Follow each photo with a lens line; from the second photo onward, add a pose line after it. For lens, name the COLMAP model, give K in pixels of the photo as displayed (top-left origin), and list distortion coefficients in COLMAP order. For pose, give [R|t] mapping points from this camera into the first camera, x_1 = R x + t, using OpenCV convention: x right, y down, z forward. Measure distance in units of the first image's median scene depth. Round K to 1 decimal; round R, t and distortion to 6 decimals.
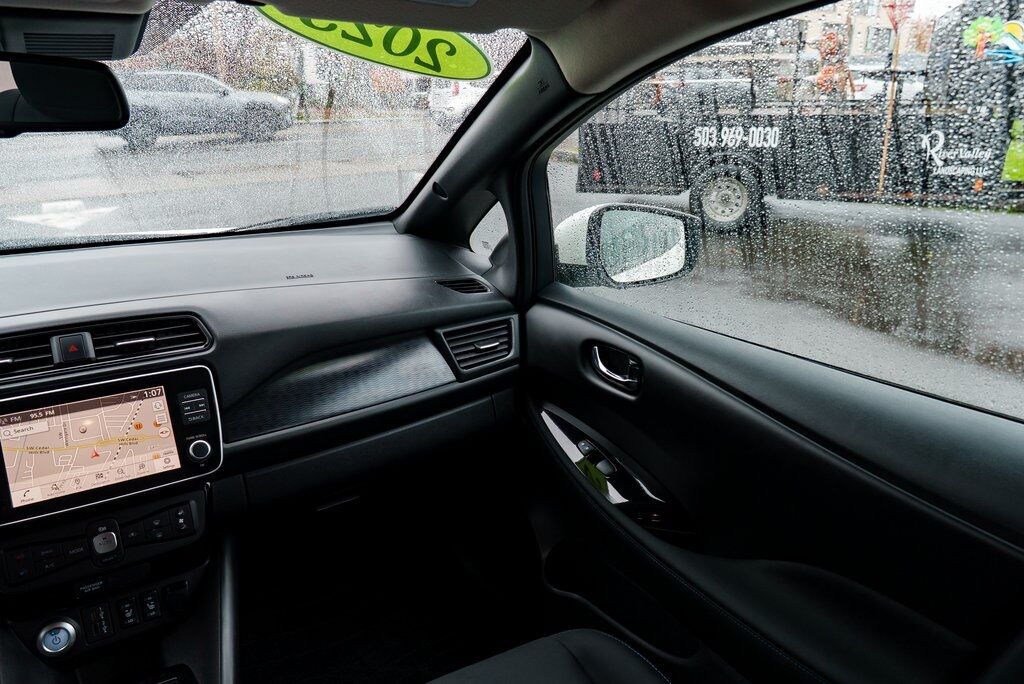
lens RADIAL K [[699.4, 0, 513.9], [0, 699.4, 347.6], [0, 0, 1]] dist [-0.024188, 0.007568]
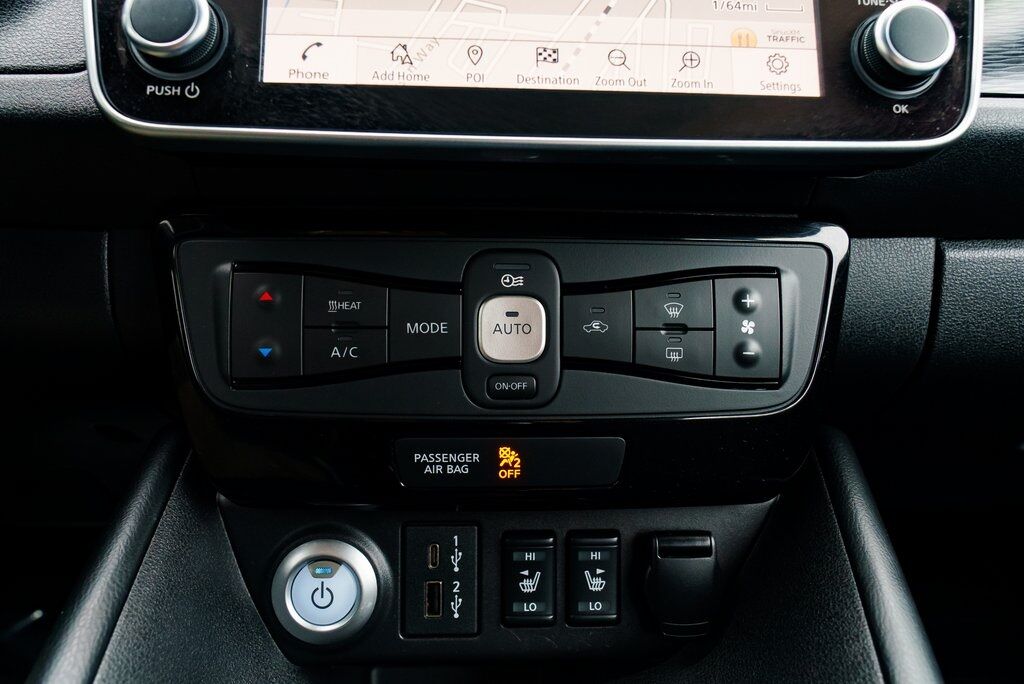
lens RADIAL K [[700.4, 0, 509.1], [0, 700.4, 346.9], [0, 0, 1]] dist [-0.031159, 0.033132]
pose [[0.862514, 0.181673, -0.472297, -0.420007], [-0.179872, 0.982448, 0.049422, 0.256996], [0.472986, 0.042326, 0.880053, 0.690712]]
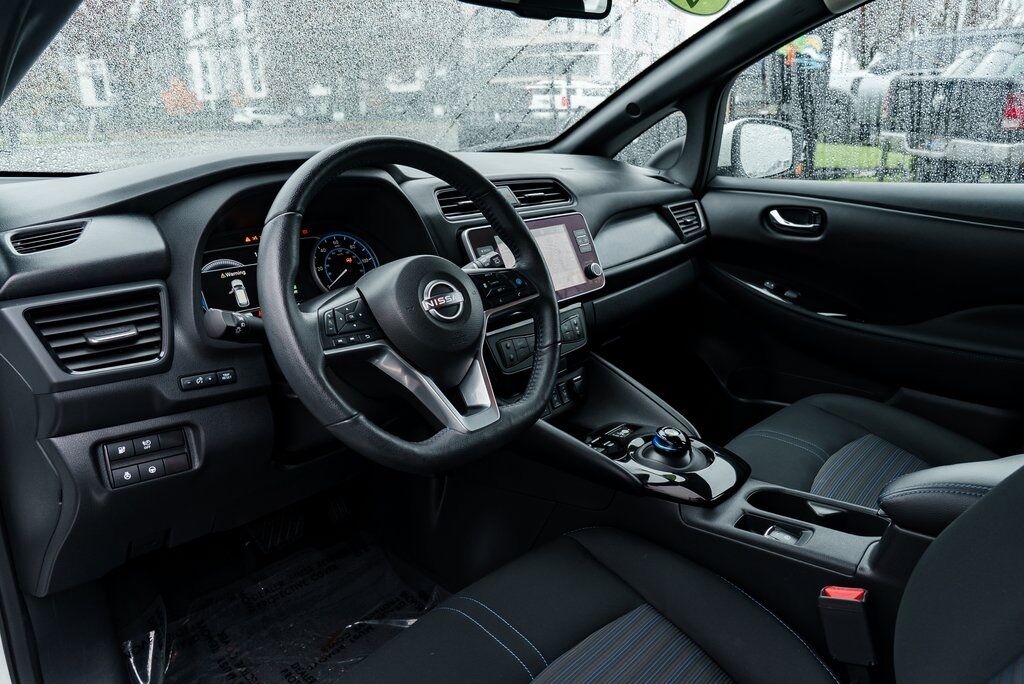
lens RADIAL K [[713.8, 0, 512.0], [0, 713.8, 342.0], [0, 0, 1]] dist [-0.004249, 0.003497]
pose [[0.962593, -0.091330, 0.255097, -0.934808], [0.101635, 0.994442, -0.027483, 0.295412], [-0.251169, 0.052382, 0.966525, -0.282695]]
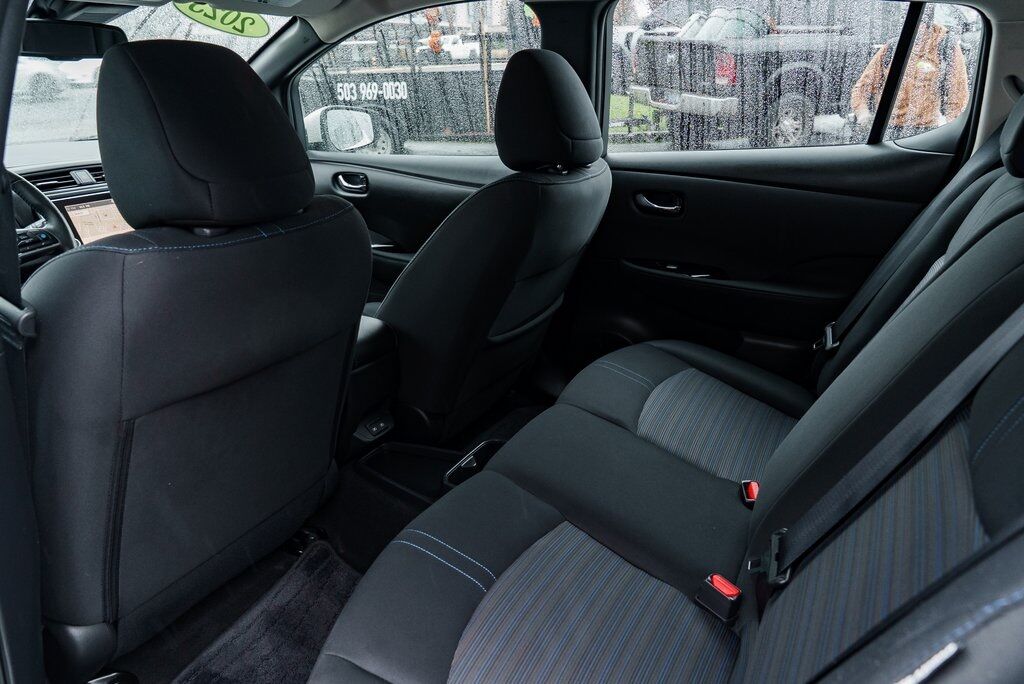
lens RADIAL K [[713.8, 0, 512.0], [0, 713.8, 342.0], [0, 0, 1]] dist [-0.004249, 0.003497]
pose [[0.881617, -0.181897, 0.435506, -0.498828], [0.169614, 0.983210, 0.067297, 0.483991], [-0.440435, 0.014537, 0.897667, -1.201515]]
